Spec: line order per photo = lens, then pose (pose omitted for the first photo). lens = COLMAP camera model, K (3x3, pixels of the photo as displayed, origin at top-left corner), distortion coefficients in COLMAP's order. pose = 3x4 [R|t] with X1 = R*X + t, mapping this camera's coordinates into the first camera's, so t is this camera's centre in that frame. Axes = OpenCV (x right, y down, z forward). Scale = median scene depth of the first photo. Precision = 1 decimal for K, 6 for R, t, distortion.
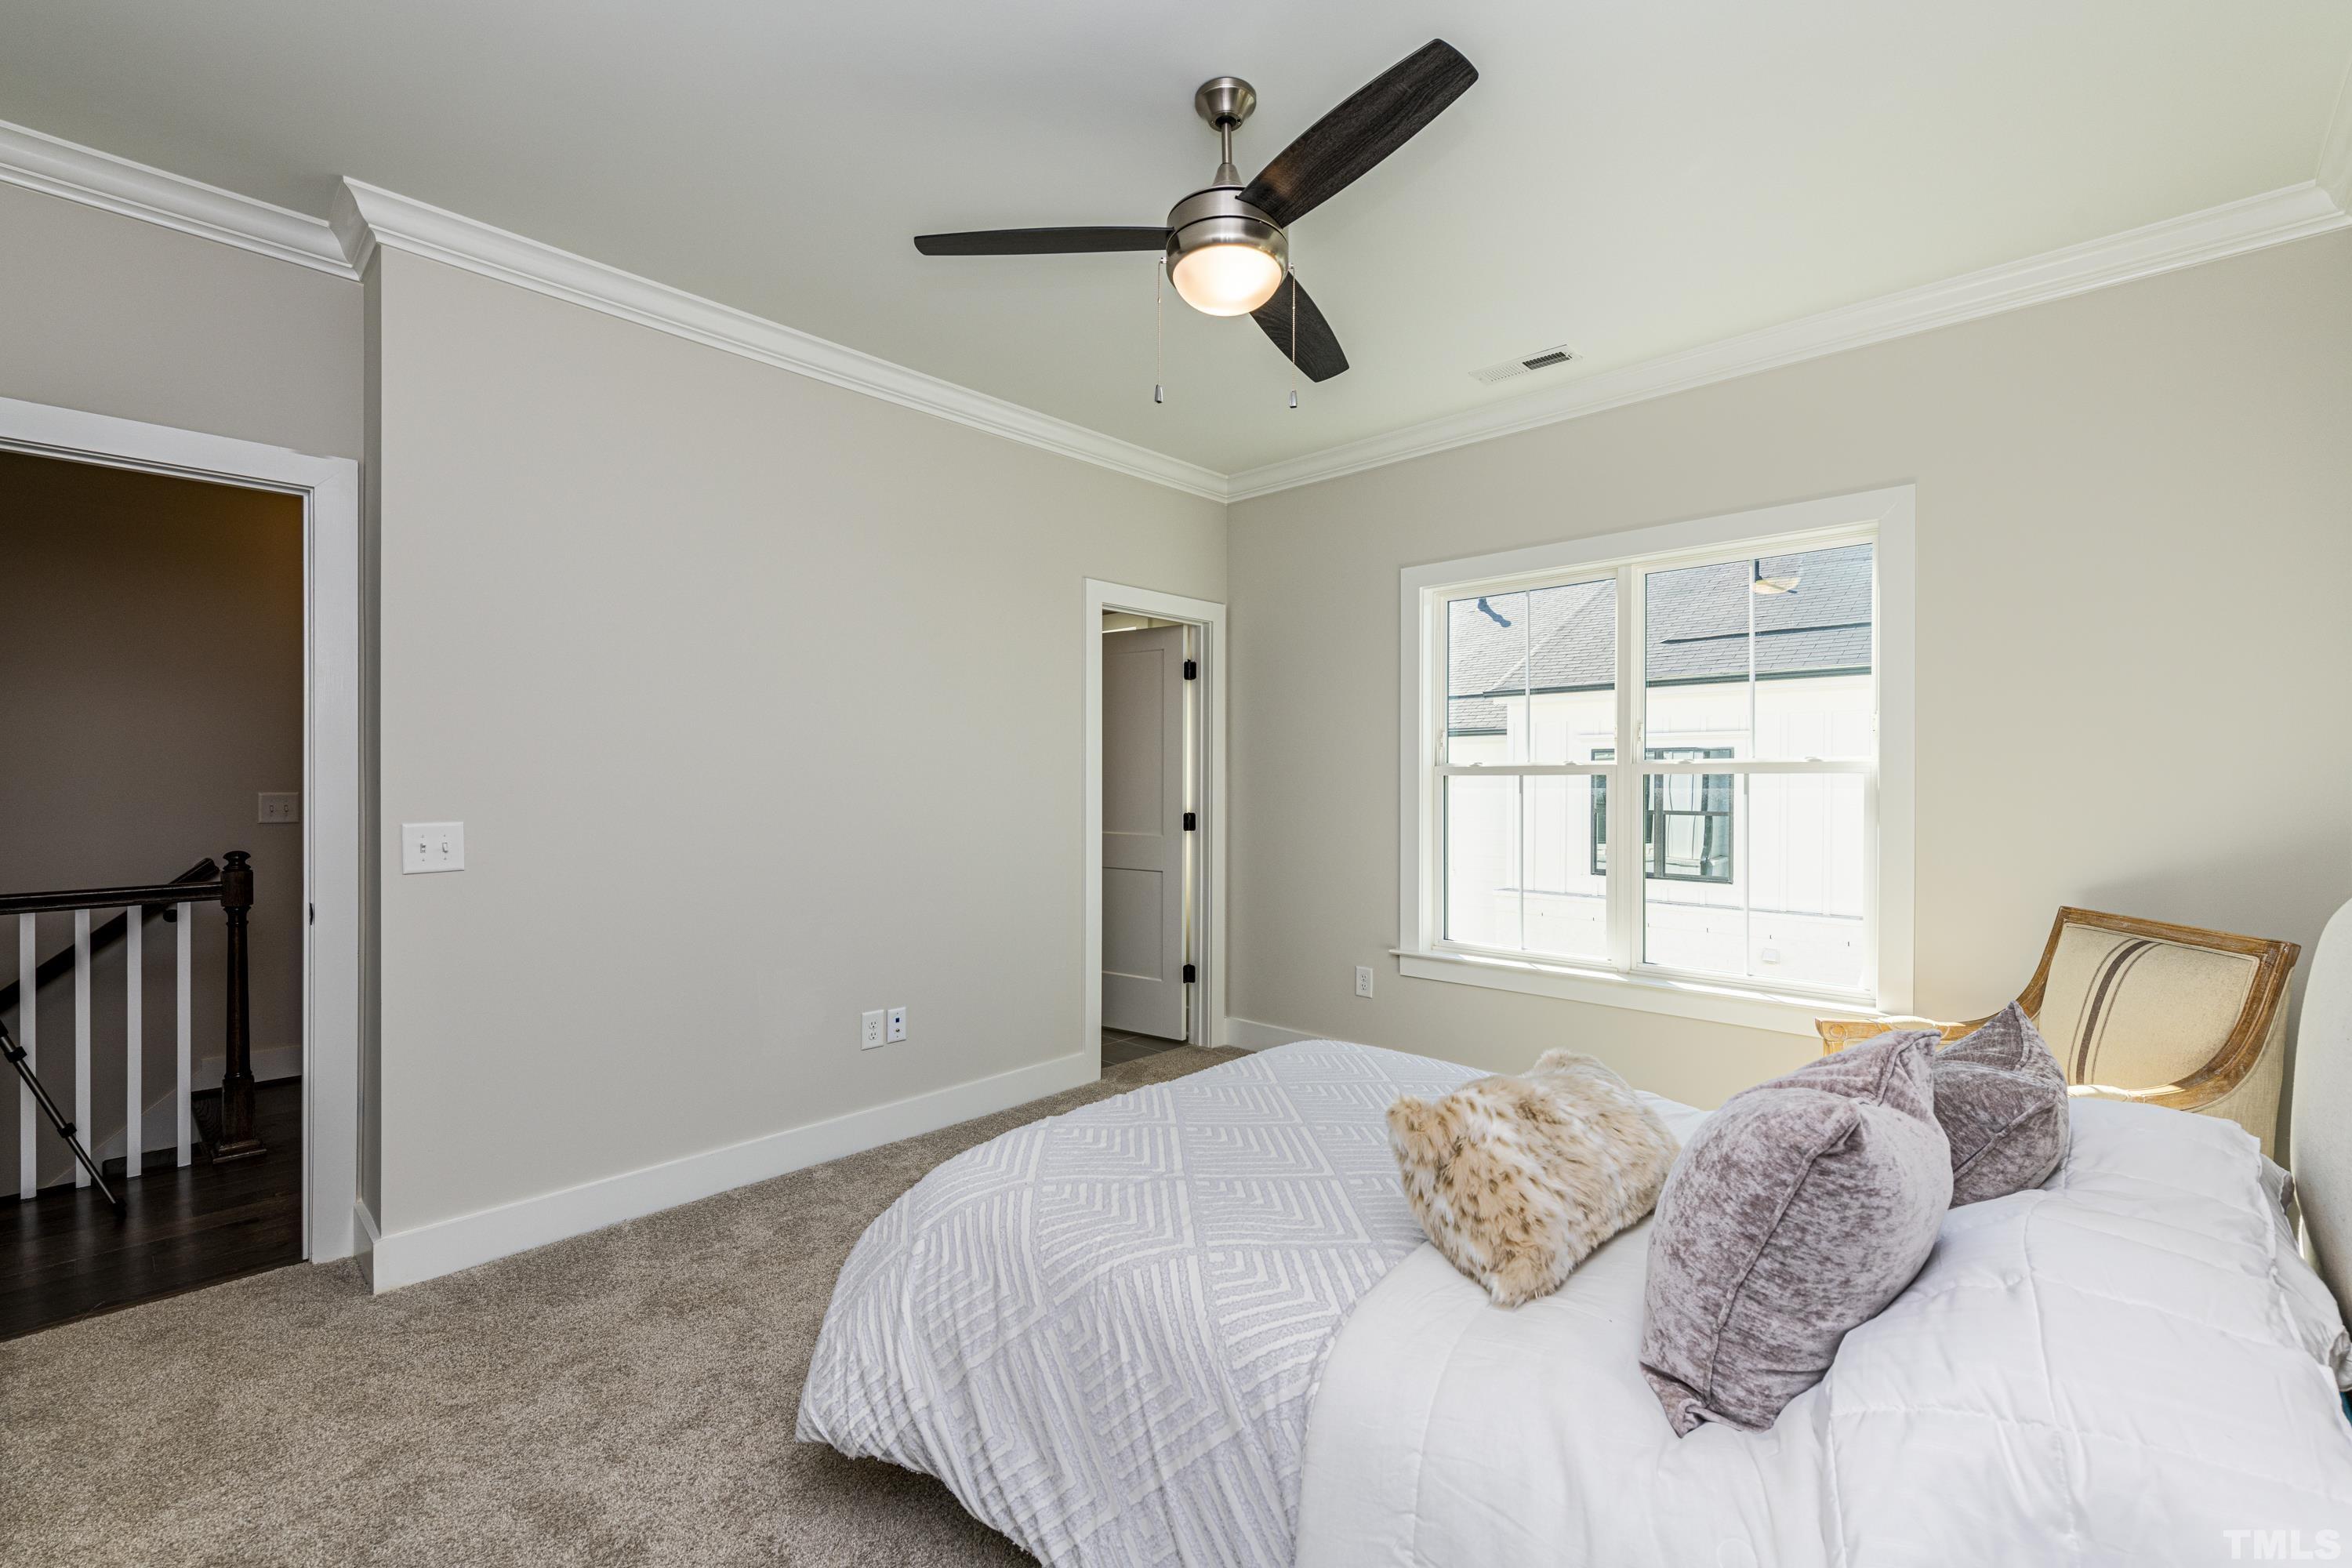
lens RADIAL K [[990.1, 0, 1176.0], [0, 990.1, 784.0], [0, 0, 1]] dist [0.000494, -0.000279]
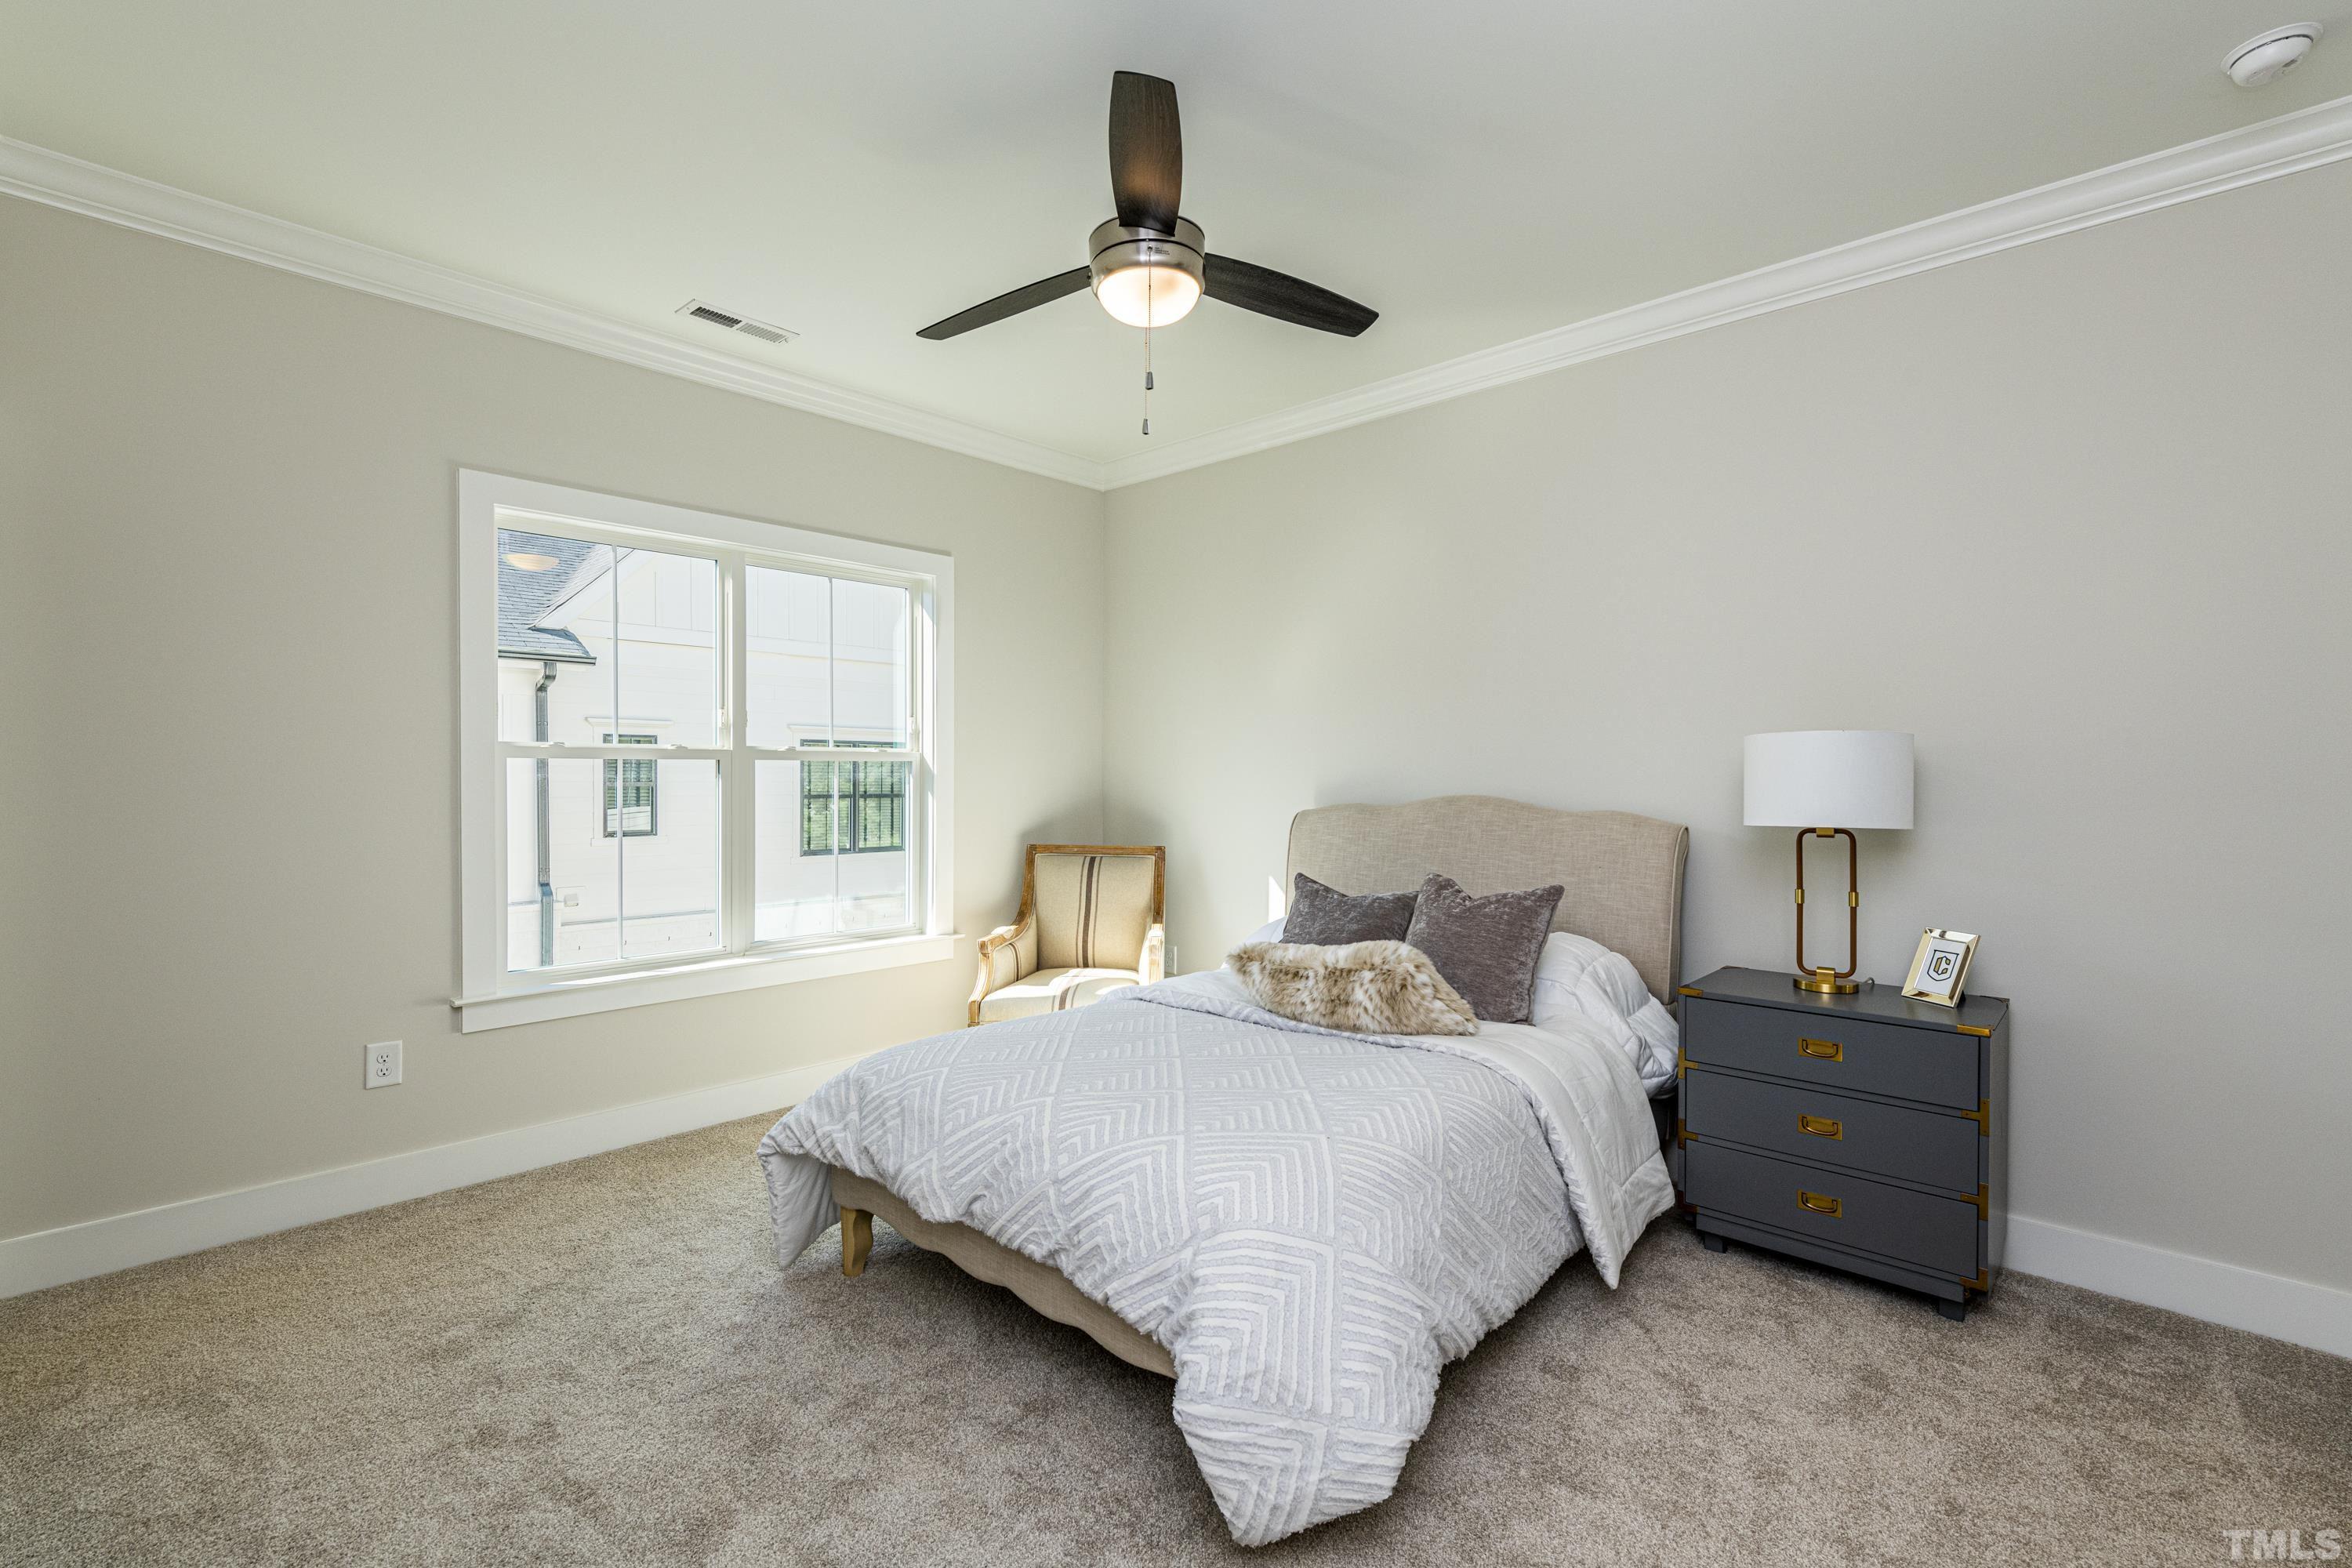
lens RADIAL K [[1048.9, 0, 1176.0], [0, 1048.9, 784.0], [0, 0, 1]] dist [0.051654, -0.000229]
pose [[0.023831, -0.011089, 0.999654, -0.555121], [-0.001270, 0.999937, 0.011123, 0.001684], [-0.999715, -0.001535, 0.023816, 0.474606]]
